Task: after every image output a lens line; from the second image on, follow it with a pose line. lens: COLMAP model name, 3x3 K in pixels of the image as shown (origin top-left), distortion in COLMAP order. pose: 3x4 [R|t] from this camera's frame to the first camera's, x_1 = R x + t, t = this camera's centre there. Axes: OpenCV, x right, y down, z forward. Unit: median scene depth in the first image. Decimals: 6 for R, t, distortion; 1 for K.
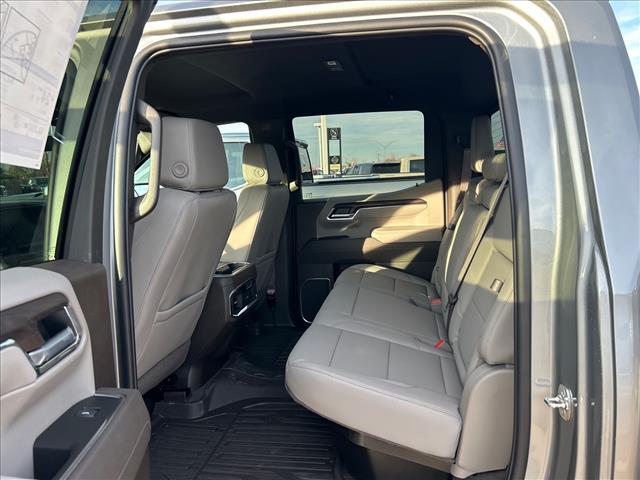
lens RADIAL K [[485.3, 0, 318.6], [0, 485.3, 239.6], [0, 0, 1]] dist [0.039469, -0.002561]
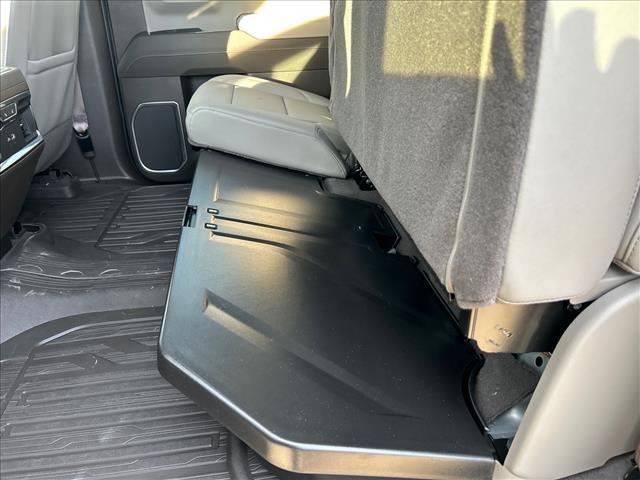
lens RADIAL K [[485.3, 0, 318.0], [0, 485.3, 237.5], [0, 0, 1]] dist [0.039469, -0.002561]
pose [[0.954649, -0.111881, 0.275912, 0.001381], [0.015696, 0.944334, 0.328613, 0.042349], [-0.297318, -0.309380, 0.903264, 0.320966]]
